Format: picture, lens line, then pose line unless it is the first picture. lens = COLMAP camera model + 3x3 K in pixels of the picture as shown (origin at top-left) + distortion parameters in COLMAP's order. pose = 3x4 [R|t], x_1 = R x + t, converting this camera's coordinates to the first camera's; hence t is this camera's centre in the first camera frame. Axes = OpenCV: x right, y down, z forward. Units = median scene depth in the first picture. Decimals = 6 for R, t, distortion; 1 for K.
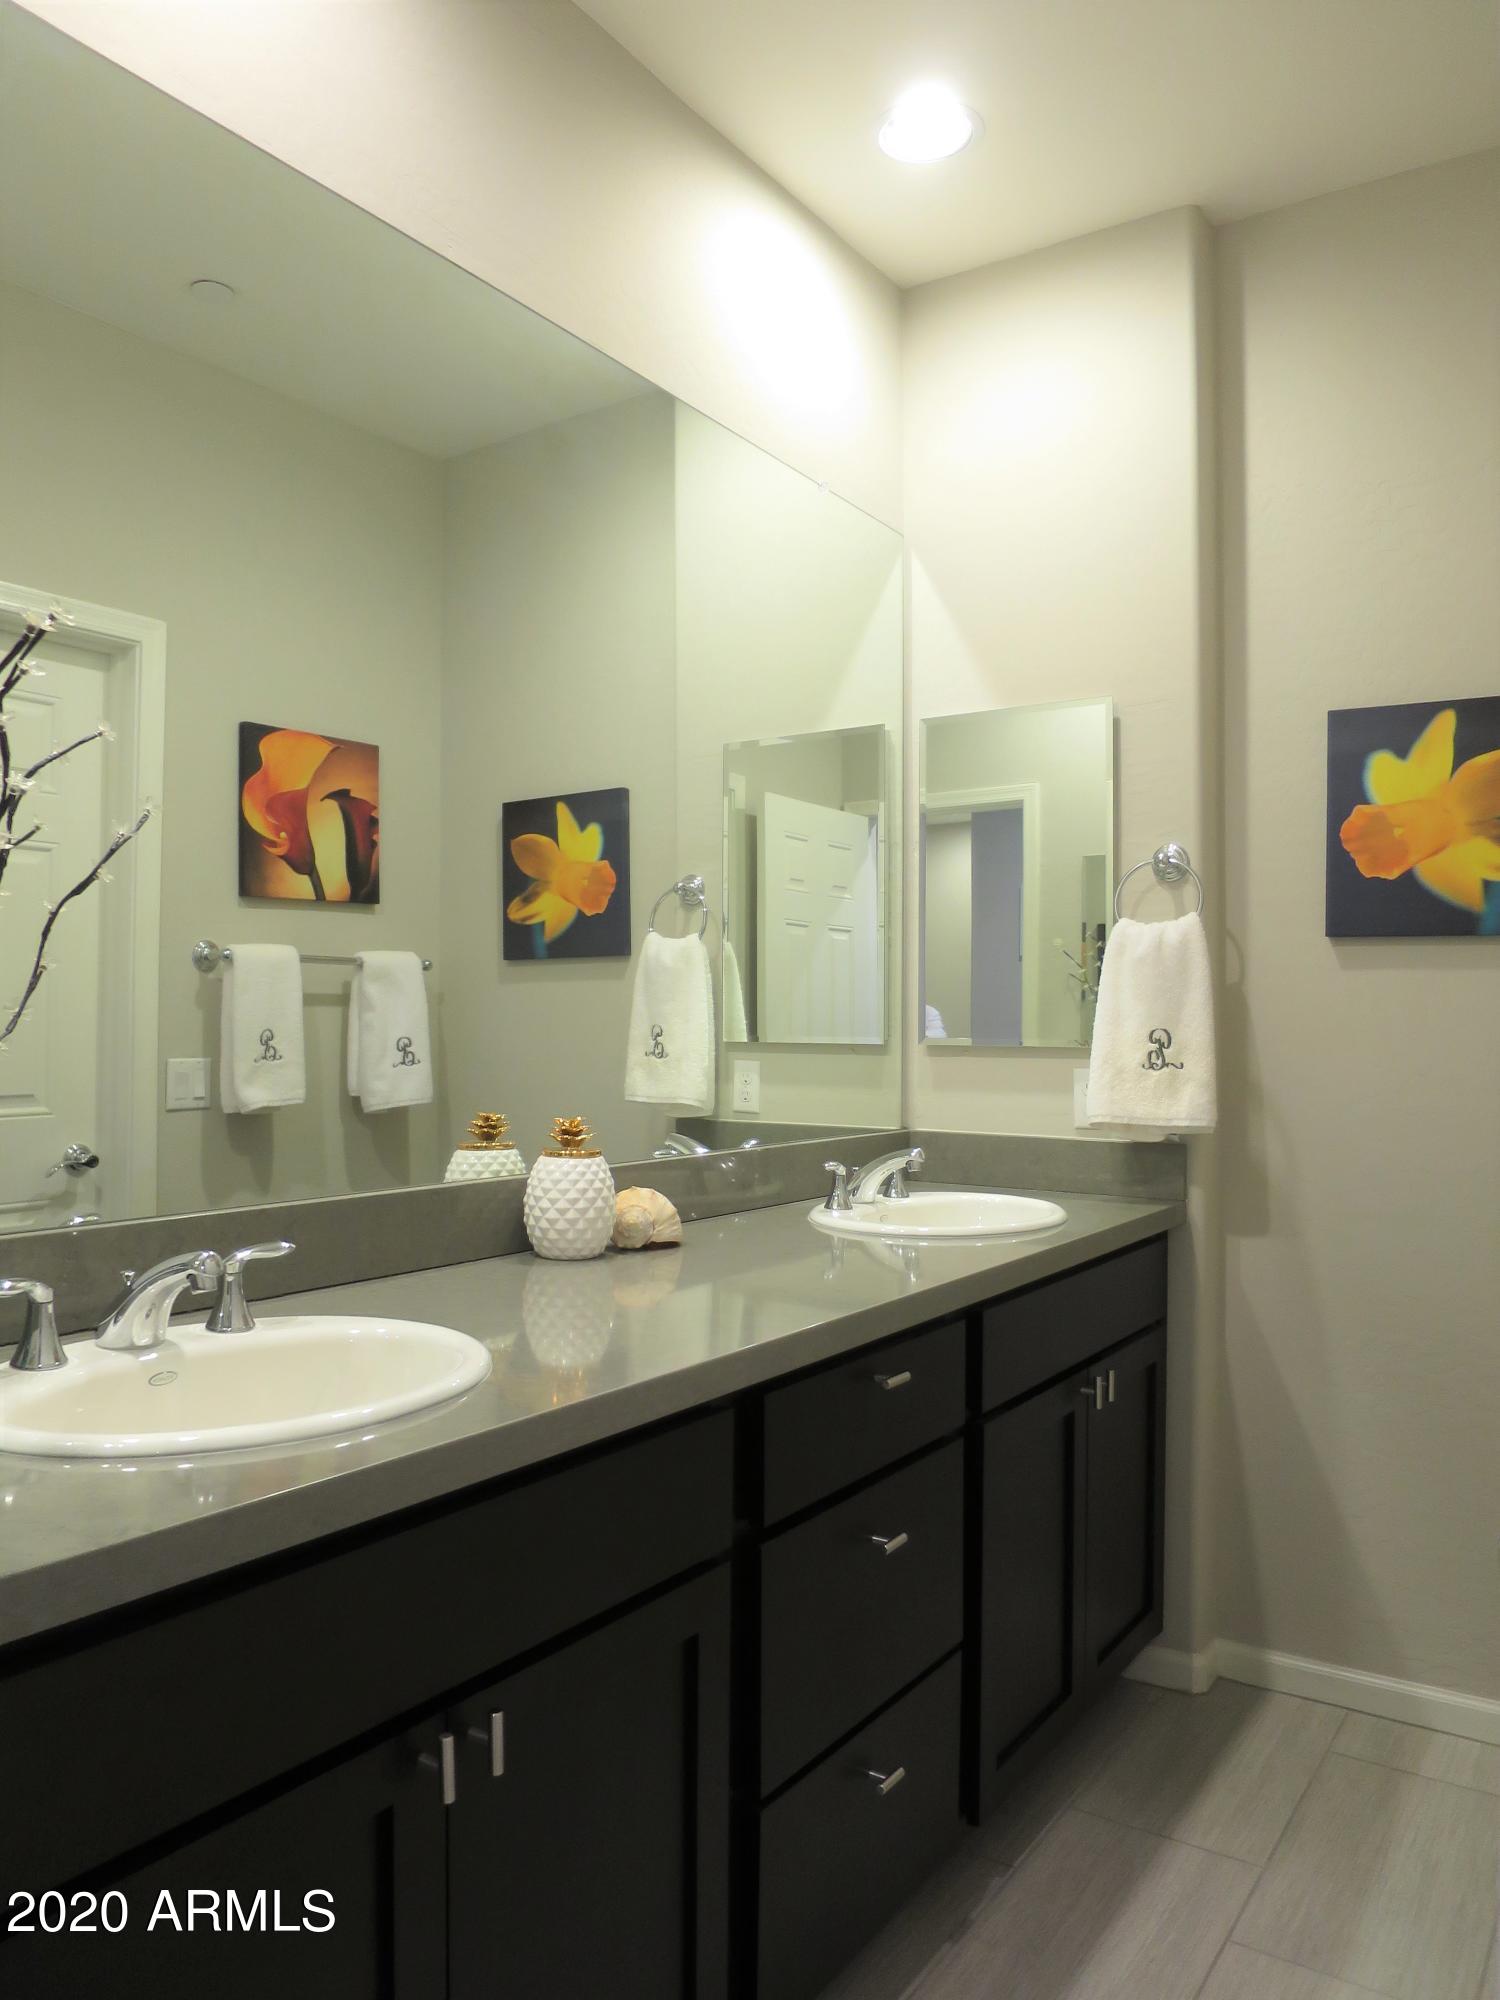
lens RADIAL K [[1439.6, 0, 750.8], [0, 1439.6, 1007.8], [0, 0, 1]] dist [-0.045843, 0.000344]
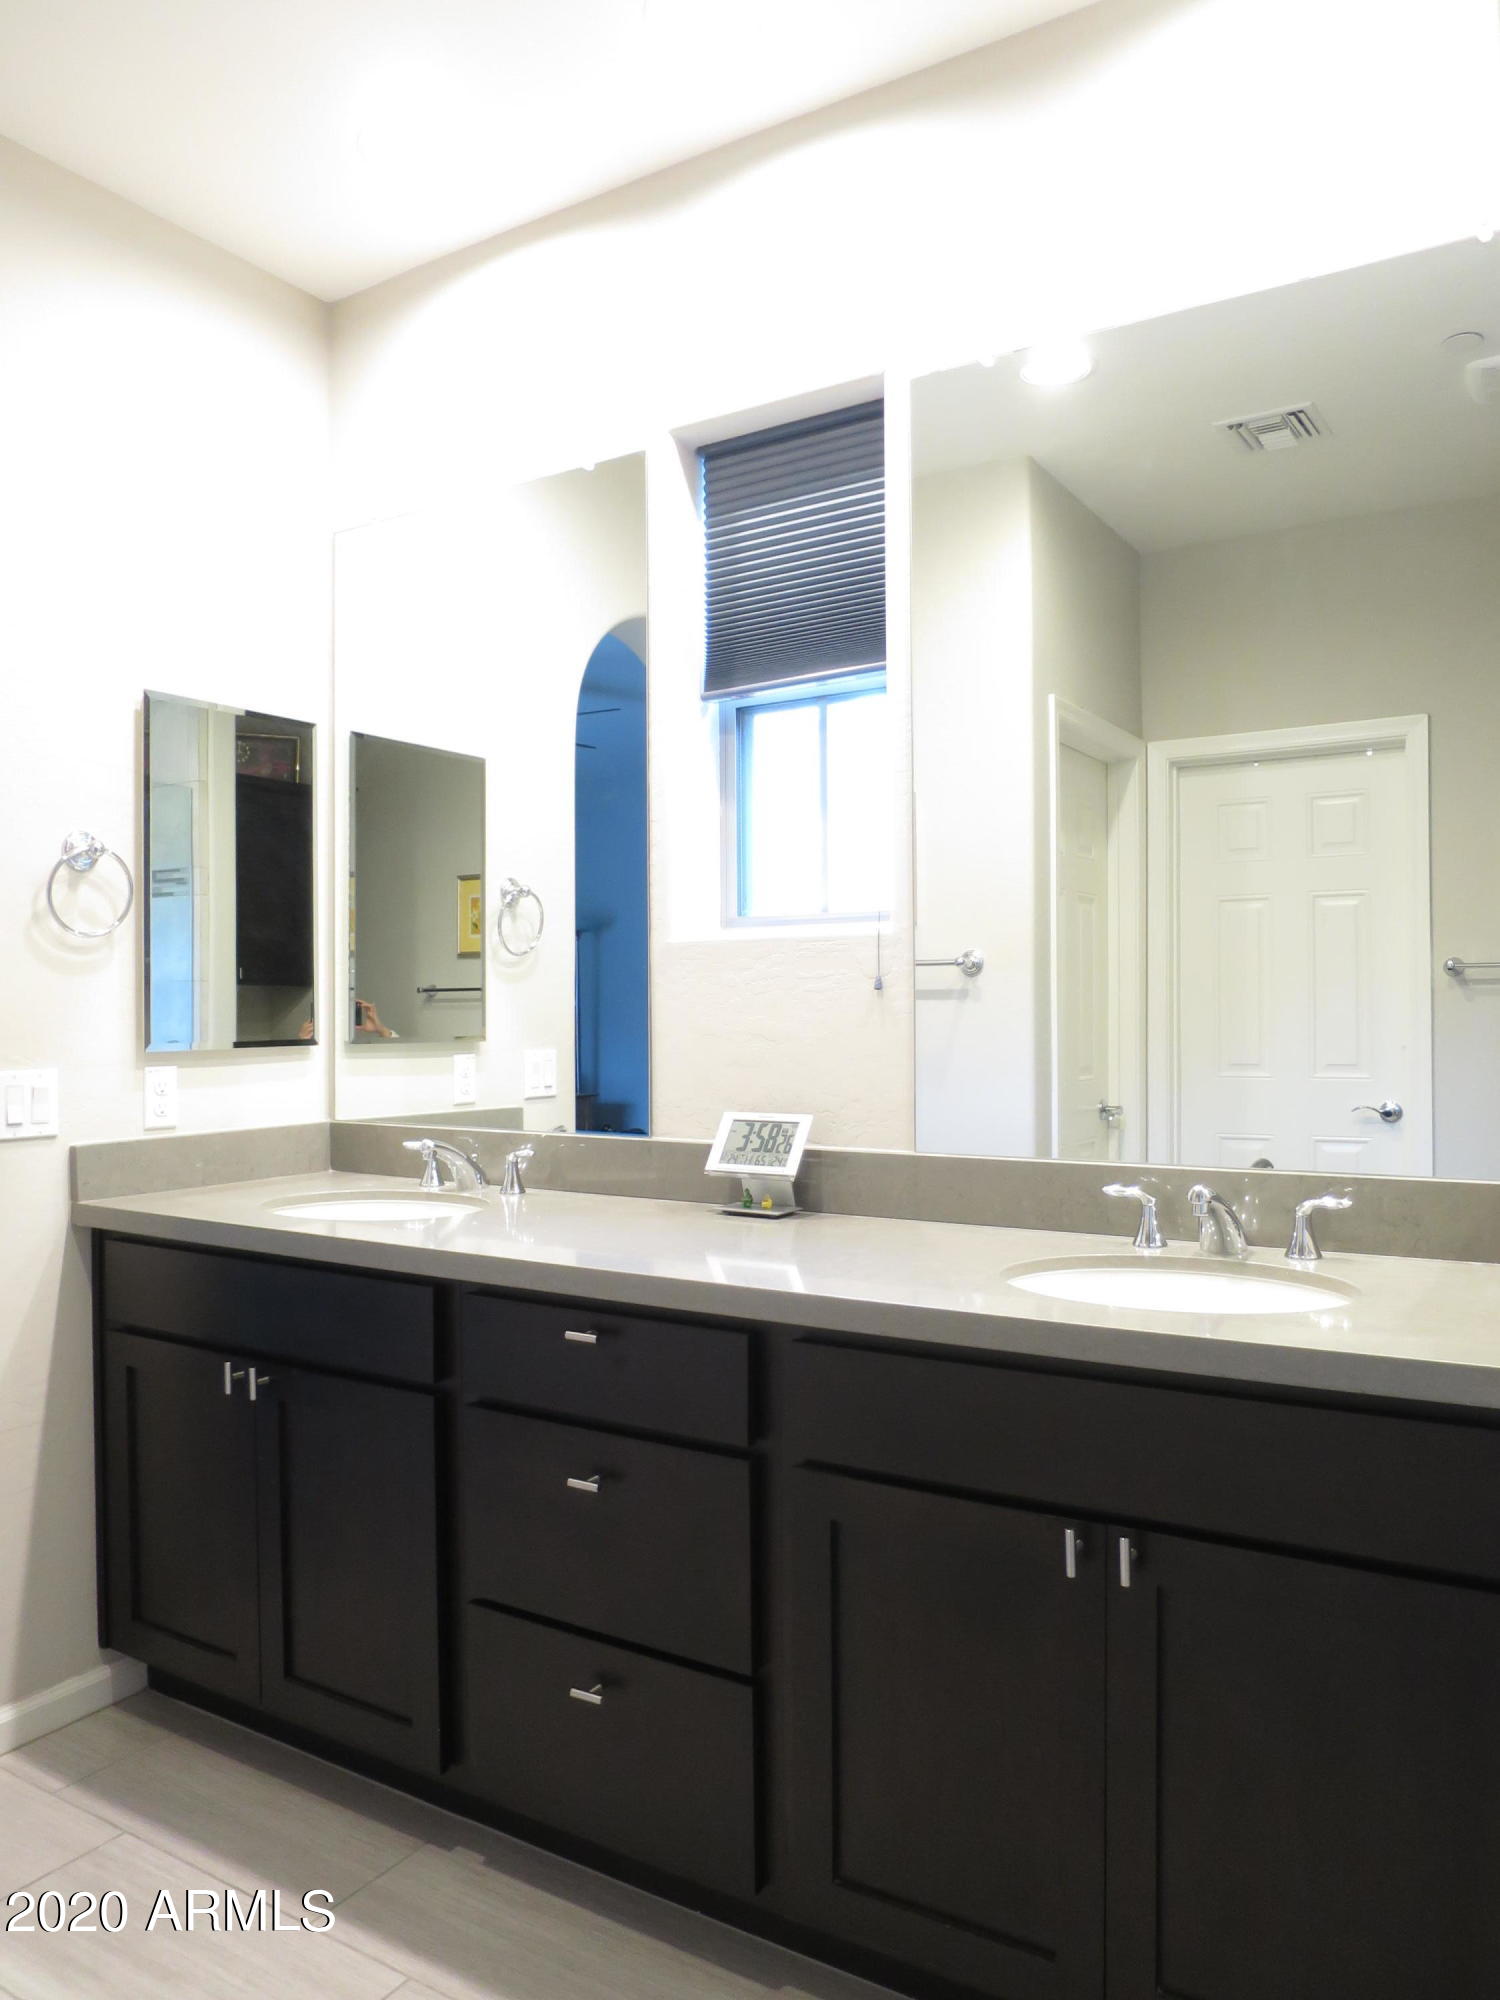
lens RADIAL K [[1439.6, 0, 750.8], [0, 1439.6, 1007.8], [0, 0, 1]] dist [-0.045843, 0.000344]
pose [[0.023368, -0.013519, -0.999636, 1.220159], [0.015819, 0.999788, -0.013151, 0.018629], [0.999602, -0.015506, 0.023577, 1.102308]]
